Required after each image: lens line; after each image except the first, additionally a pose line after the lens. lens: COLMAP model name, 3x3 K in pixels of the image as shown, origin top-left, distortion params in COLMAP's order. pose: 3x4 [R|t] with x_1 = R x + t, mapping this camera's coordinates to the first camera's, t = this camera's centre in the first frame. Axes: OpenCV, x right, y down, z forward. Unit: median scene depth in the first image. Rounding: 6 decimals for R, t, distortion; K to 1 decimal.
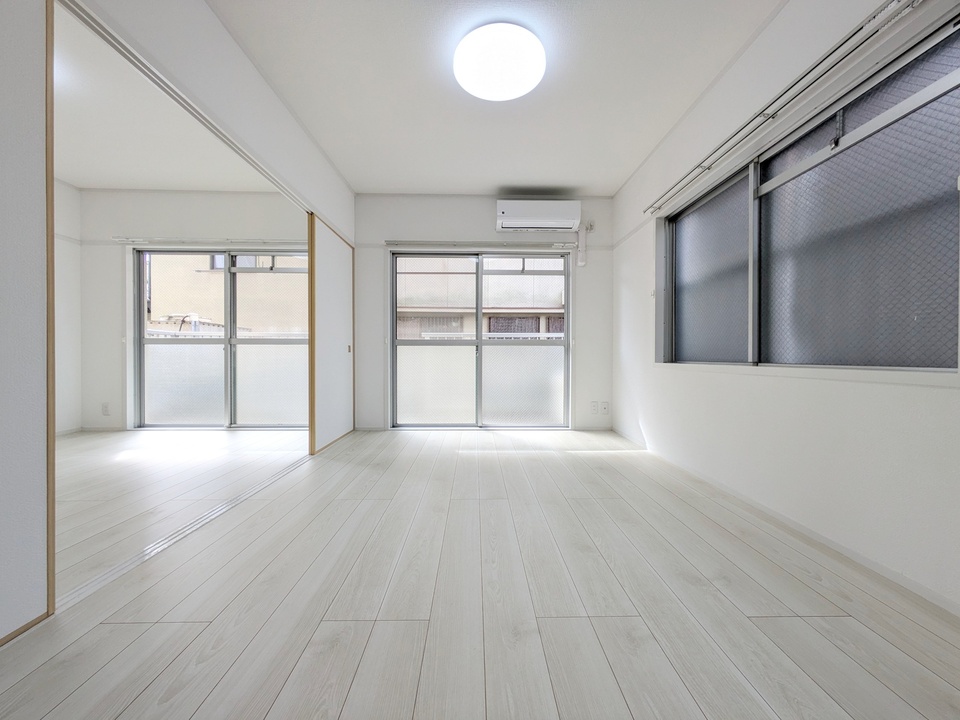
lens RADIAL K [[373.6, 0, 480.0], [0, 373.6, 360.0], [0, 0, 1]] dist [0.002256, 0.000270]
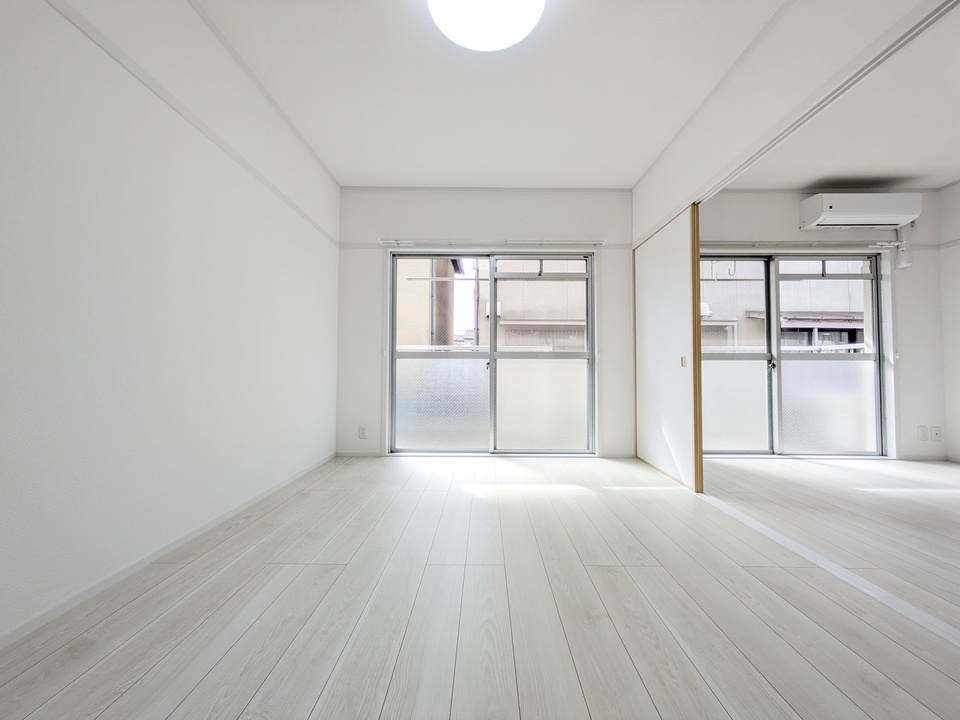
lens RADIAL K [[428.2, 0, 480.0], [0, 428.2, 360.0], [0, 0, 1]] dist [0.022408, 0.000052]
pose [[0.999901, 0.000823, -0.014028, -0.686477], [-0.001332, 0.999339, -0.036340, -0.001672], [0.013988, 0.036355, 0.999241, -0.016109]]
